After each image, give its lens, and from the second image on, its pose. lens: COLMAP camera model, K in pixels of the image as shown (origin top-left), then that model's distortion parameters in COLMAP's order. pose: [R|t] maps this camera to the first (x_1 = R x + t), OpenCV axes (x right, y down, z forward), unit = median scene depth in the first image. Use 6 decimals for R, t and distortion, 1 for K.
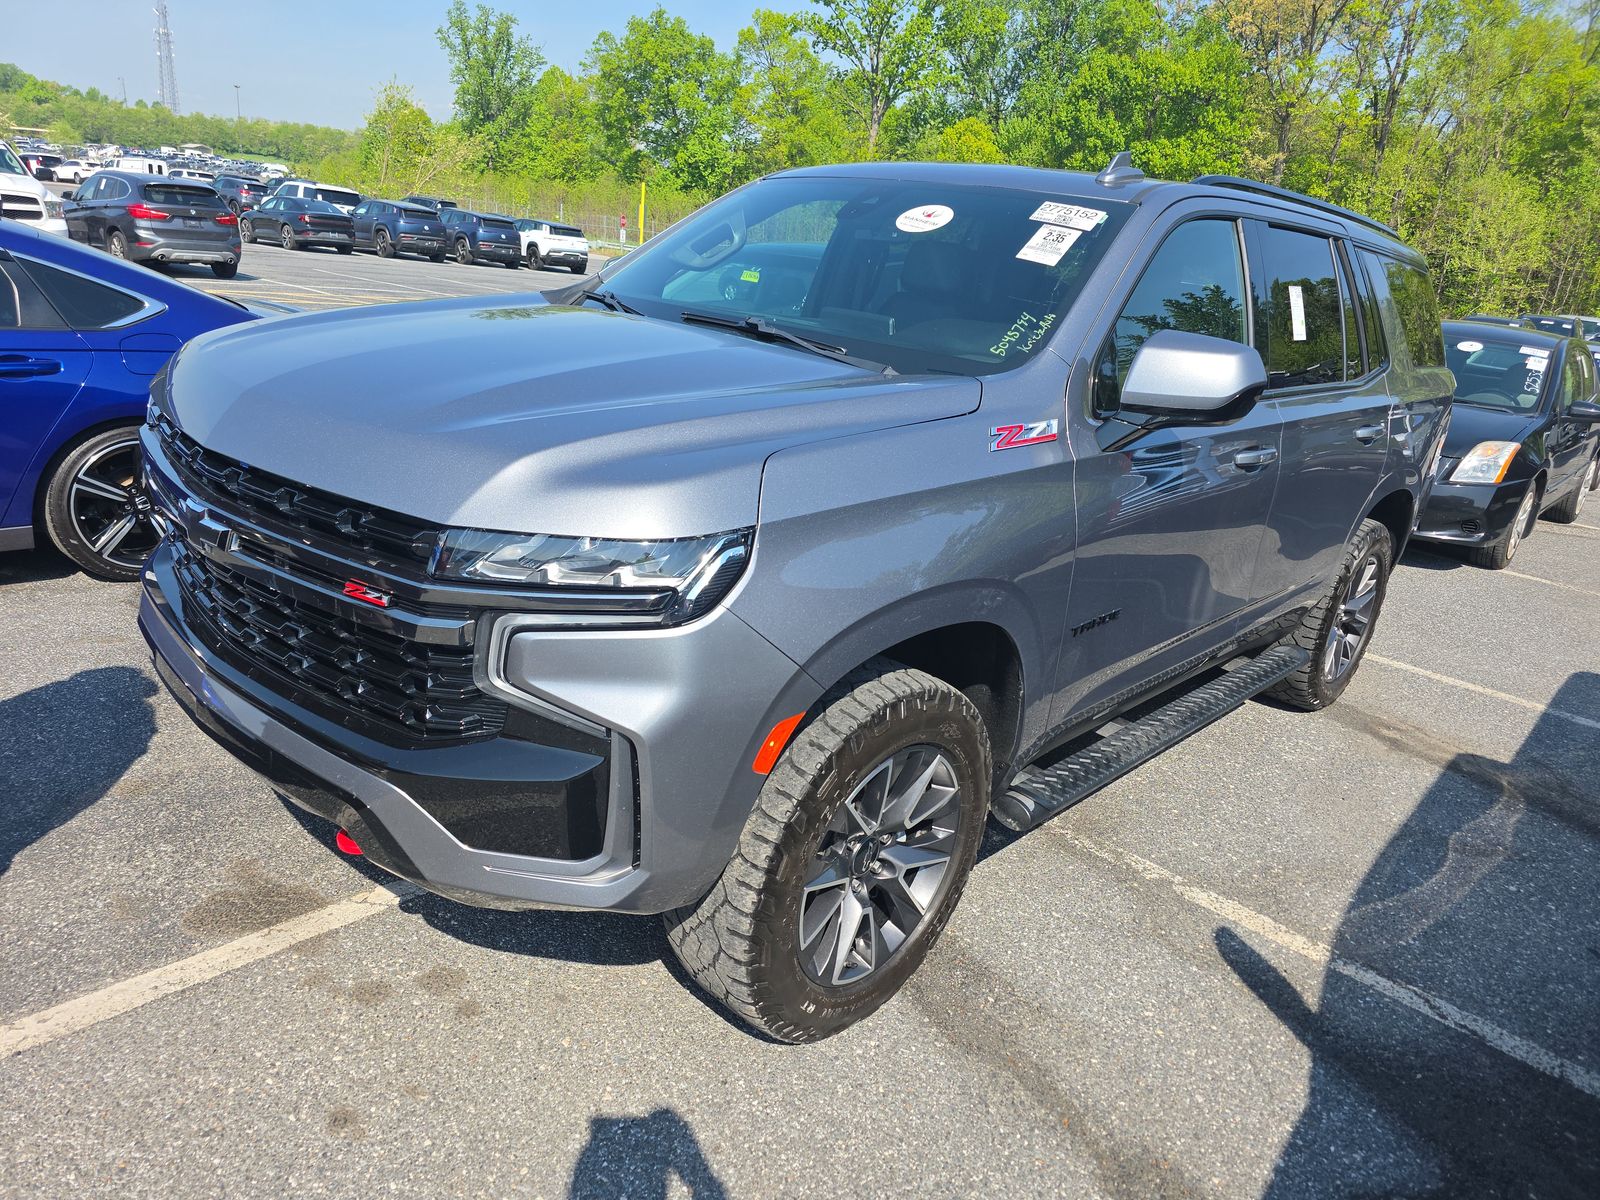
lens RADIAL K [[1081.0, 0, 800.0], [0, 1081.0, 600.0], [0, 0, 1]] dist [0.082459, -0.072689]
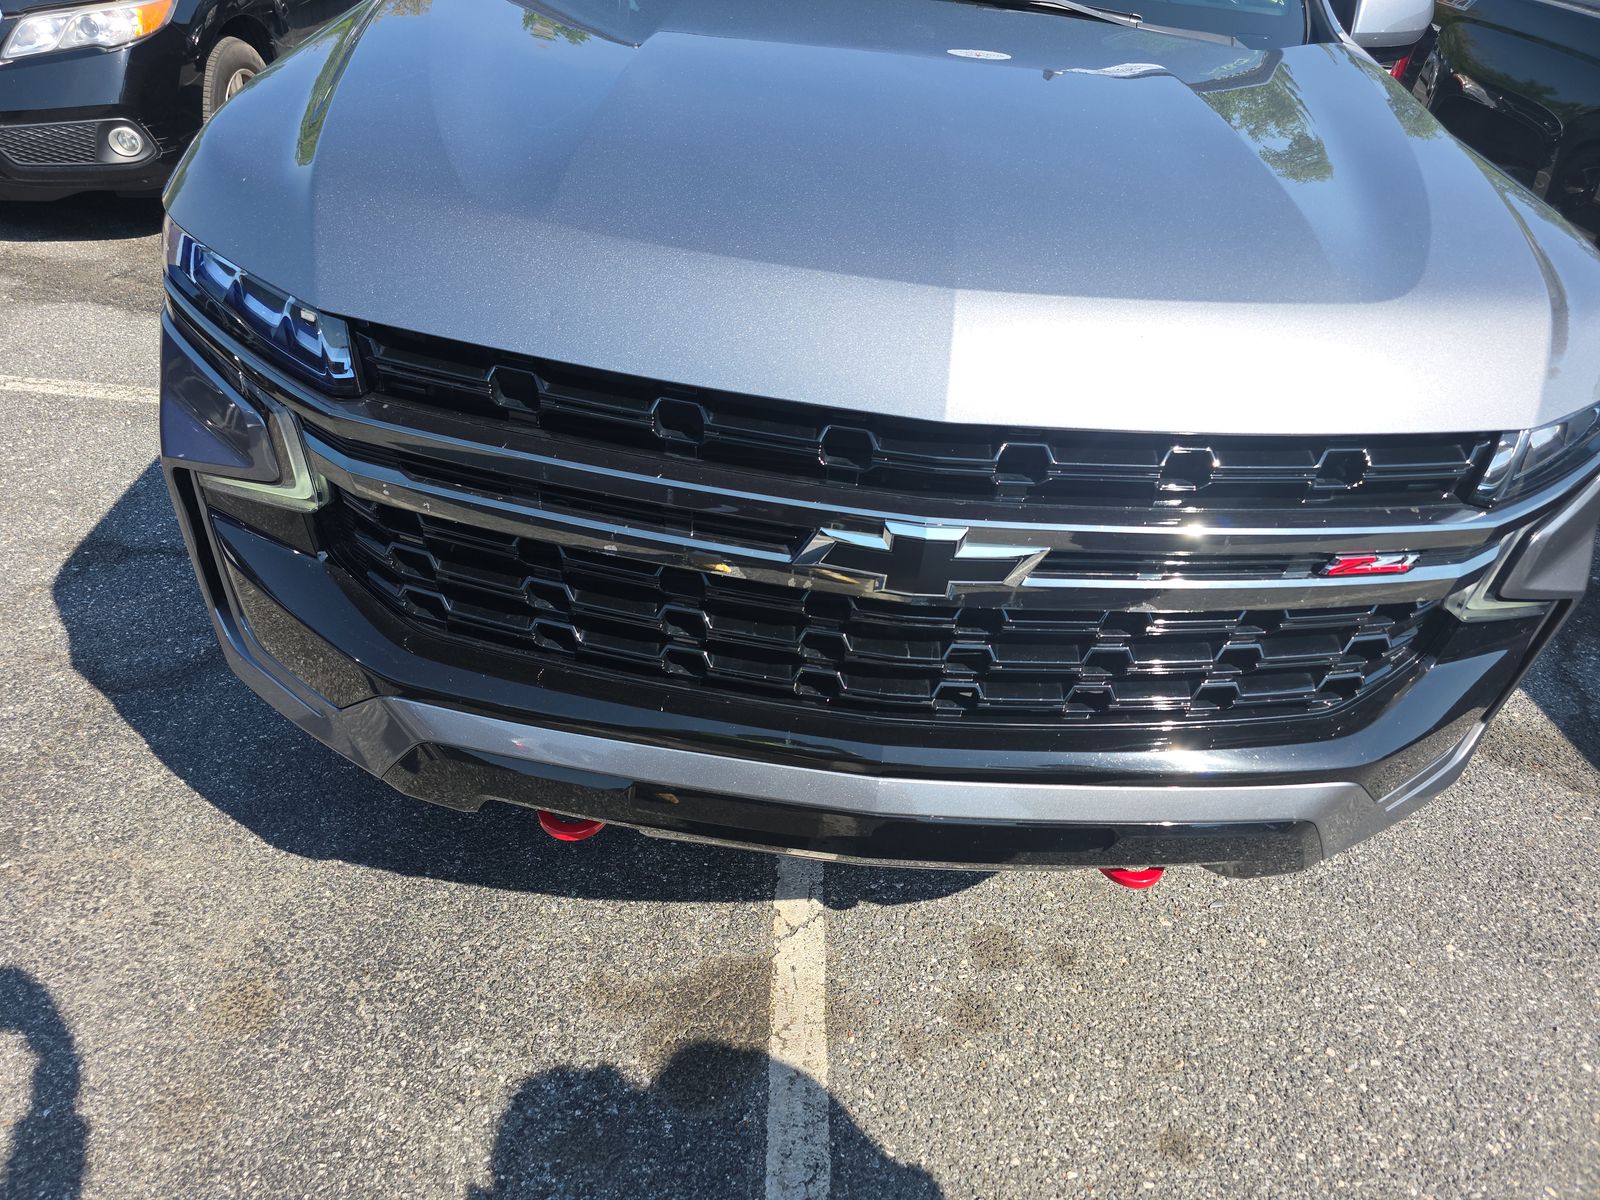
lens RADIAL K [[1081.0, 0, 800.0], [0, 1081.0, 600.0], [0, 0, 1]] dist [0.082459, -0.072689]
pose [[0.744893, -0.411085, 0.525494, -0.724478], [0.197264, 0.888116, 0.415134, -0.233584], [-0.637355, -0.205569, 0.742644, 0.532276]]
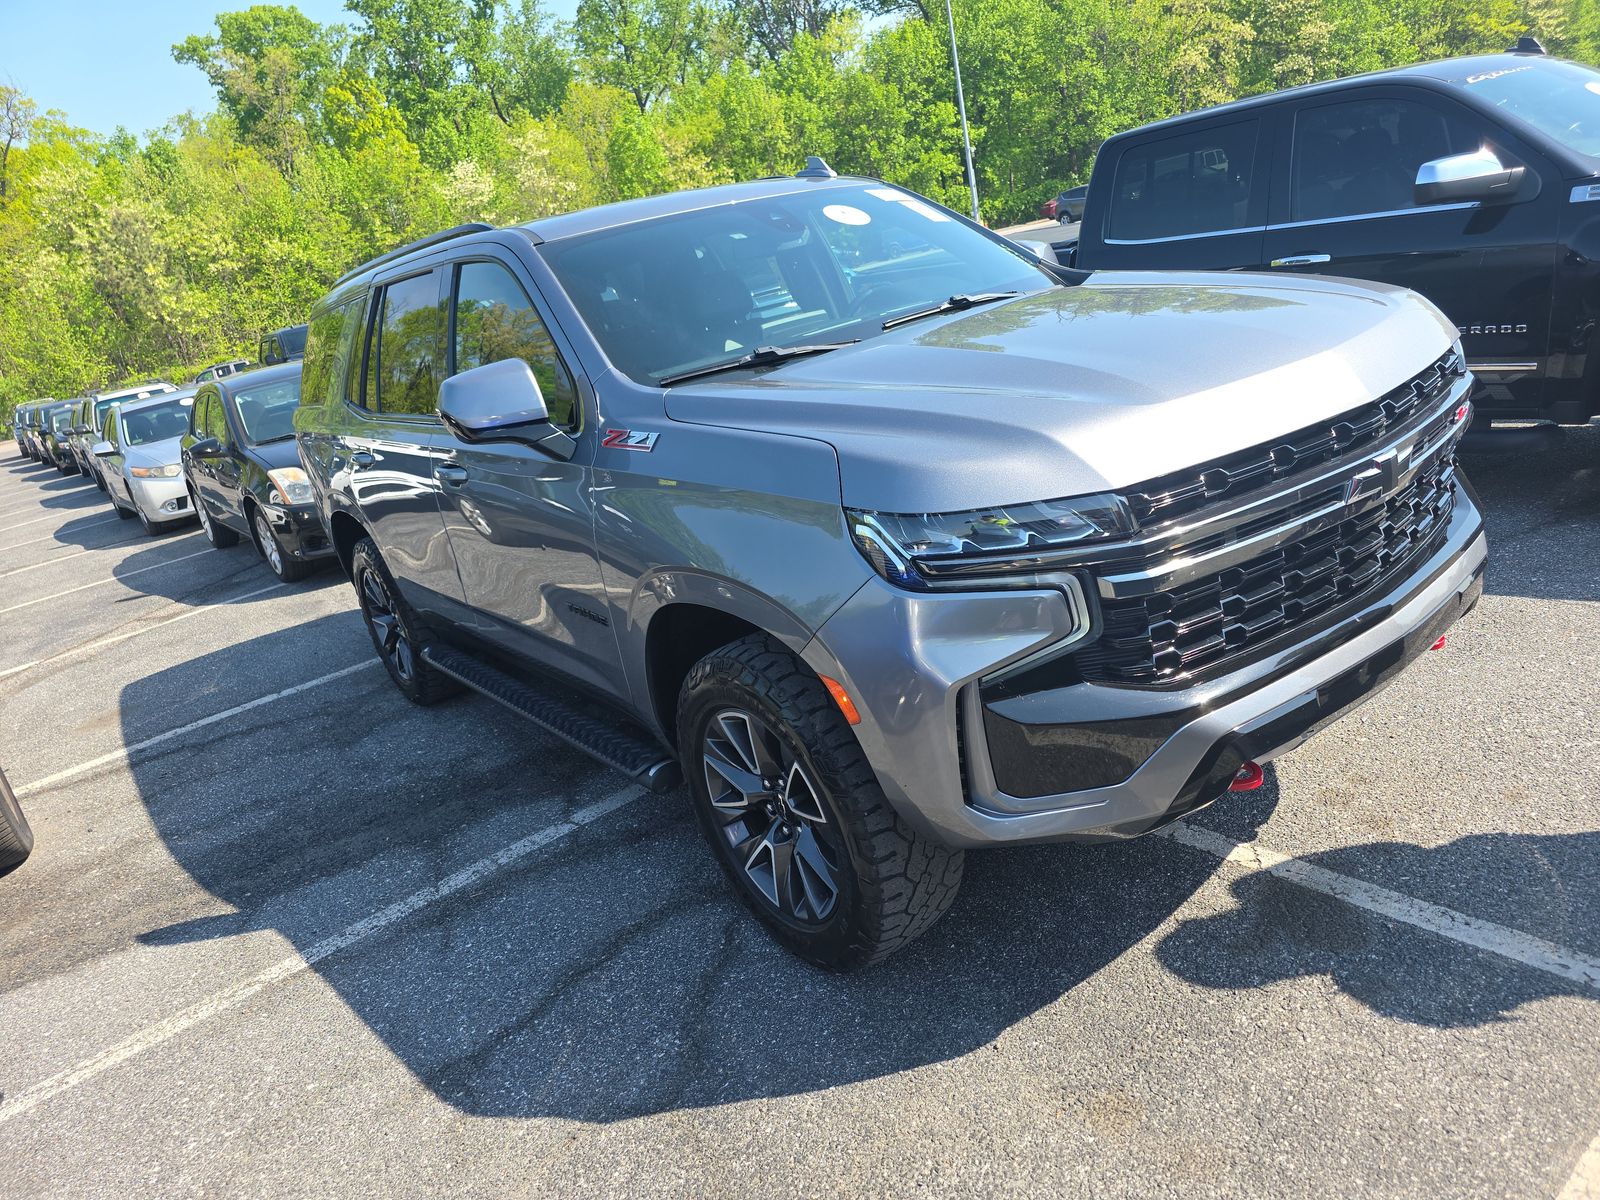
lens RADIAL K [[1081.0, 0, 800.0], [0, 1081.0, 600.0], [0, 0, 1]] dist [0.082459, -0.072689]
pose [[0.127769, -0.437867, 0.889914, -1.311934], [0.500627, 0.803046, 0.323248, -0.480637], [-0.856182, 0.404214, 0.321813, 0.985402]]
